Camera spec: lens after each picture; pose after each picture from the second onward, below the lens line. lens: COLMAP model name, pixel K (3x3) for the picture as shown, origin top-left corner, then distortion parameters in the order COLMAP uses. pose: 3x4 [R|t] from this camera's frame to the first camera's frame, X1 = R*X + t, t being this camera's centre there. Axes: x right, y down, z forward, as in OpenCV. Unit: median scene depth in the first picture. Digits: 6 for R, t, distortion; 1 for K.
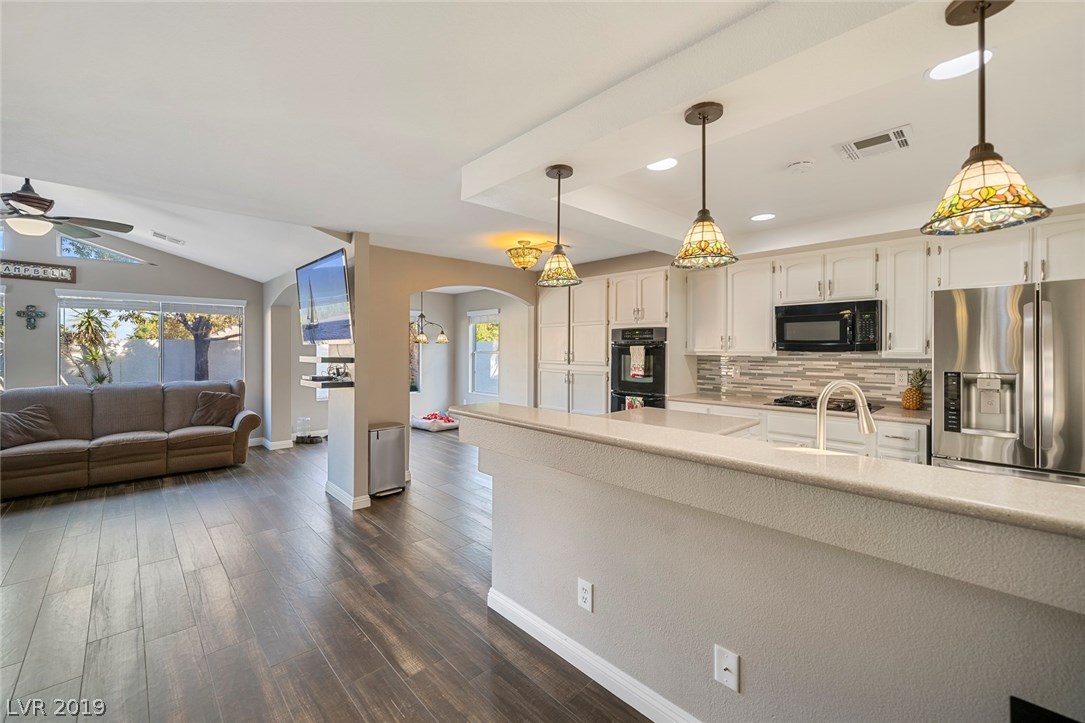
lens RADIAL K [[441.4, 0, 534.6], [0, 441.4, 349.8], [0, 0, 1]] dist [-0.001711, -0.000083]
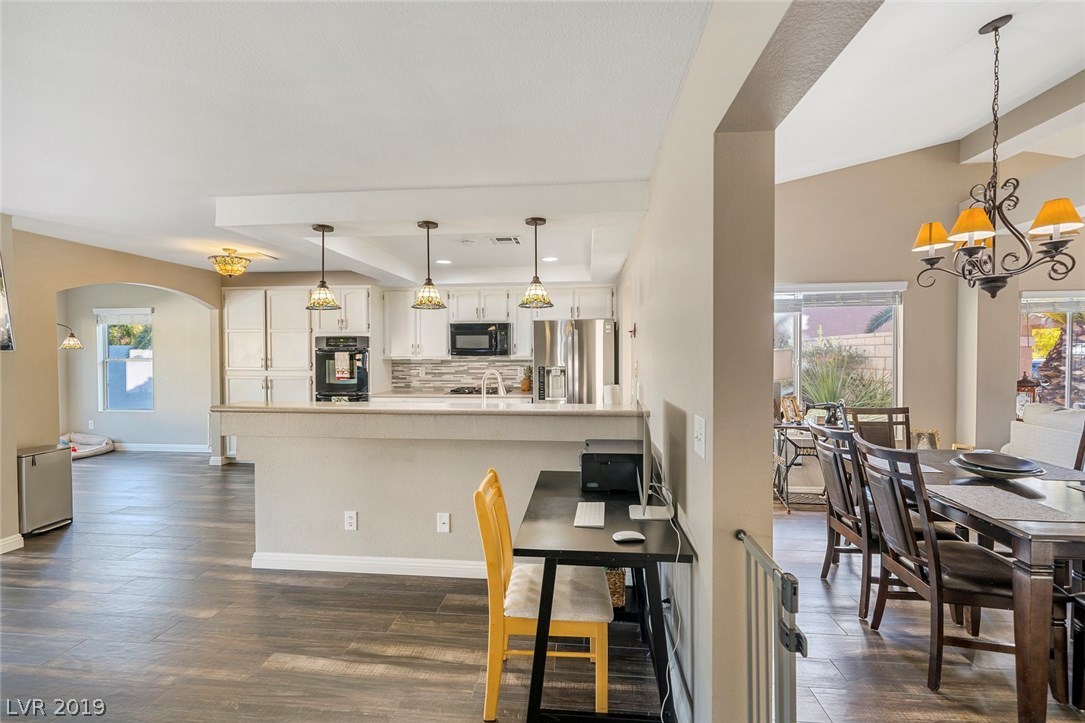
lens RADIAL K [[464.7, 0, 539.0], [0, 464.7, 361.1], [0, 0, 1]] dist [0.001002, 0.000341]
pose [[0.752745, -0.016127, 0.658115, -0.183836], [0.006903, 0.999838, 0.016605, -0.001918], [-0.658276, -0.007956, 0.752734, -0.252678]]
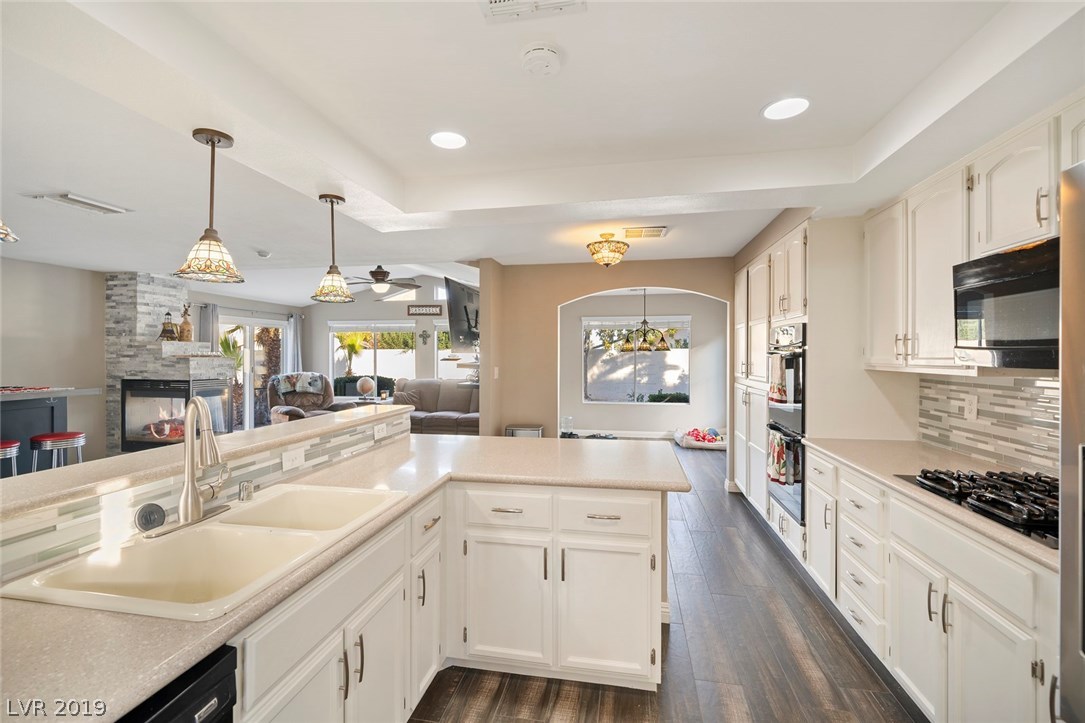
lens RADIAL K [[463.8, 0, 541.6], [0, 463.8, 355.7], [0, 0, 1]] dist [-0.001030, -0.000074]
pose [[0.591079, 0.000793, -0.806613, 0.597857], [-0.002843, 0.999995, -0.001100, -0.004439], [0.806608, 0.002944, 0.591079, 0.332471]]
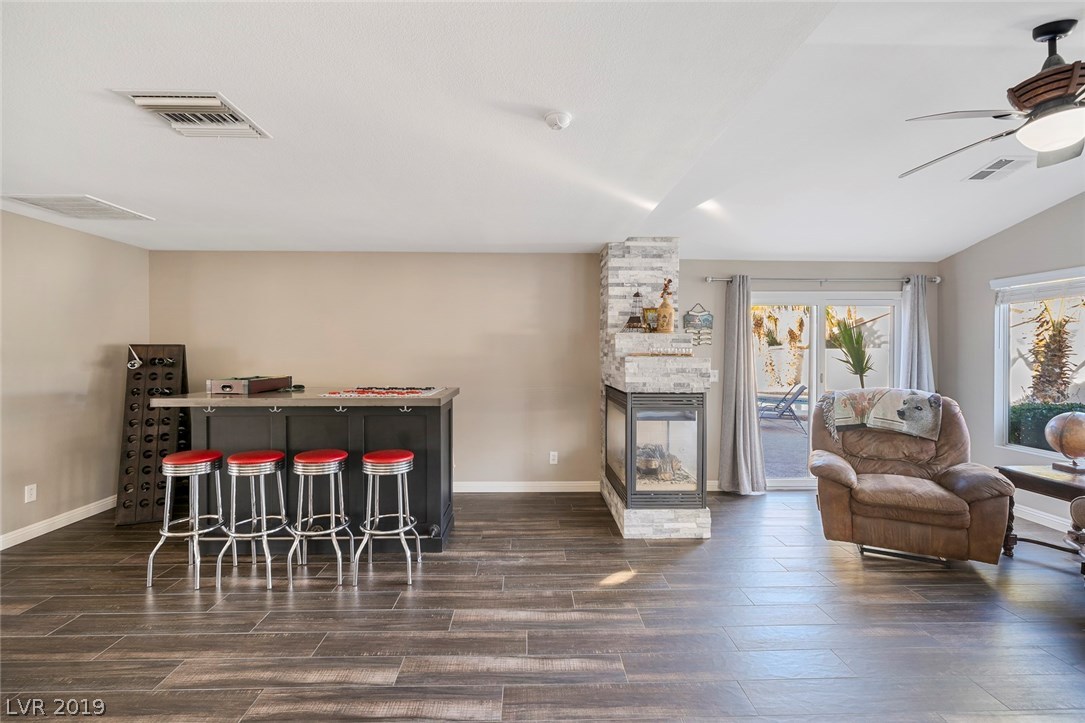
lens RADIAL K [[476.1, 0, 539.9], [0, 476.1, 357.1], [0, 0, 1]] dist [0.000480, 0.000246]
pose [[-0.667474, 0.003884, -0.744623, -0.235001], [-0.004312, 0.999949, 0.009081, -0.004776], [0.744621, 0.009272, -0.667424, 0.732380]]
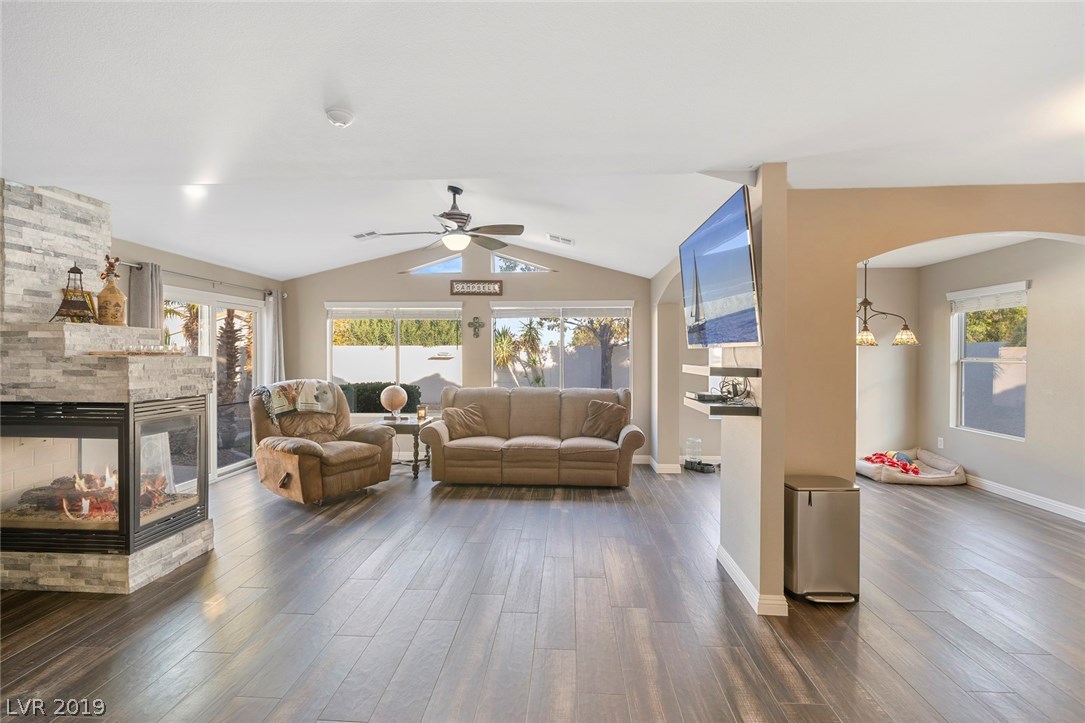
lens RADIAL K [[476.1, 0, 539.9], [0, 476.1, 357.1], [0, 0, 1]] dist [0.000480, 0.000246]
pose [[0.691119, 0.004519, -0.722727, -0.119100], [-0.001618, 0.999988, 0.004706, -0.001281], [0.722739, -0.002083, 0.691118, 0.265719]]
